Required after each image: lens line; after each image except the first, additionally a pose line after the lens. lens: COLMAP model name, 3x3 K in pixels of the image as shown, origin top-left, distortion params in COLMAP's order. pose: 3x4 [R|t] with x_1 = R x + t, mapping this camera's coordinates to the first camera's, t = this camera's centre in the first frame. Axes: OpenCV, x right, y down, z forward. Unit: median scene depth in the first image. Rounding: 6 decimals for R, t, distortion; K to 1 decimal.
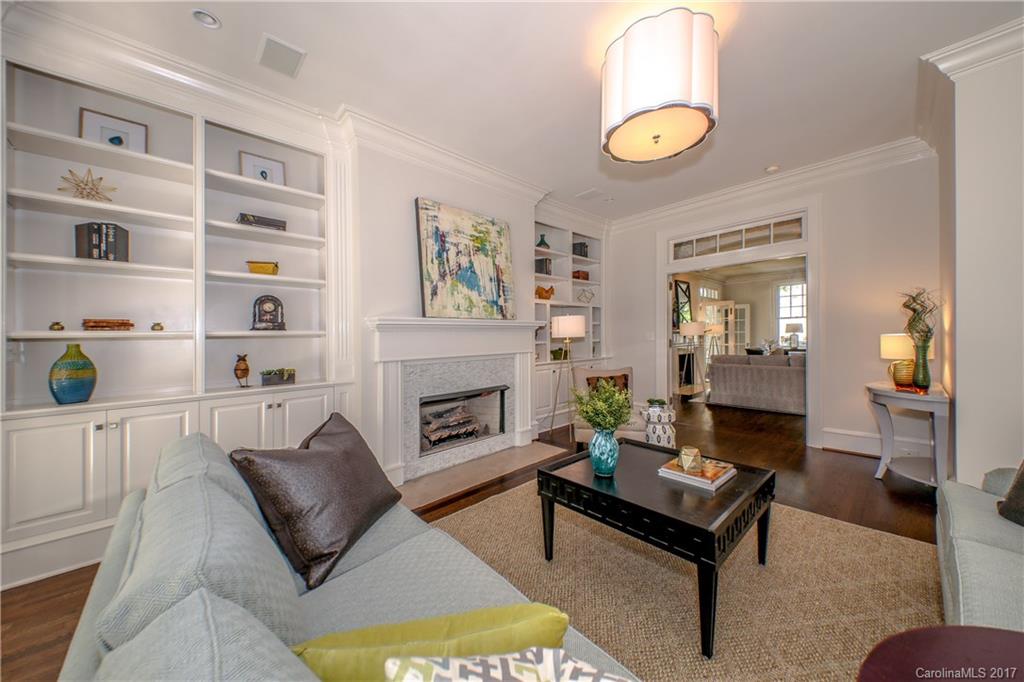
lens RADIAL K [[356.8, 0, 516.1], [0, 356.8, 333.5], [0, 0, 1]] dist [0.000976, -0.000005]
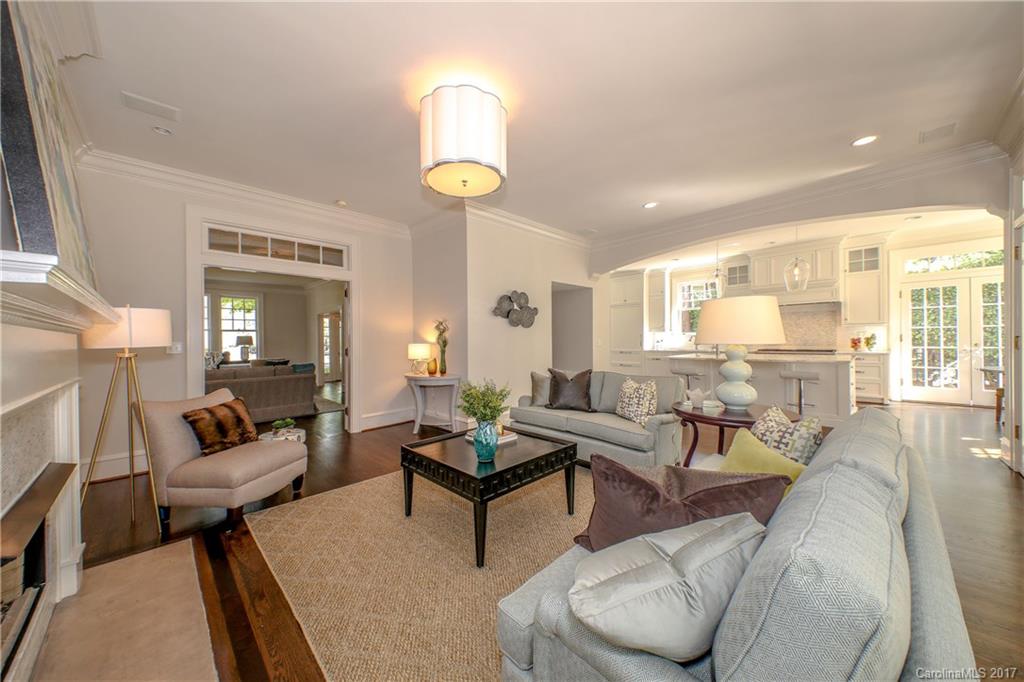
lens RADIAL K [[354.6, 0, 512.0], [0, 354.6, 341.0], [0, 0, 1]] dist [0.000066, -0.000004]
pose [[-0.036971, 0.015961, 0.999189, -0.487064], [0.009044, 0.999837, -0.015637, 0.015977], [-0.999275, 0.008458, -0.037109, 0.513762]]
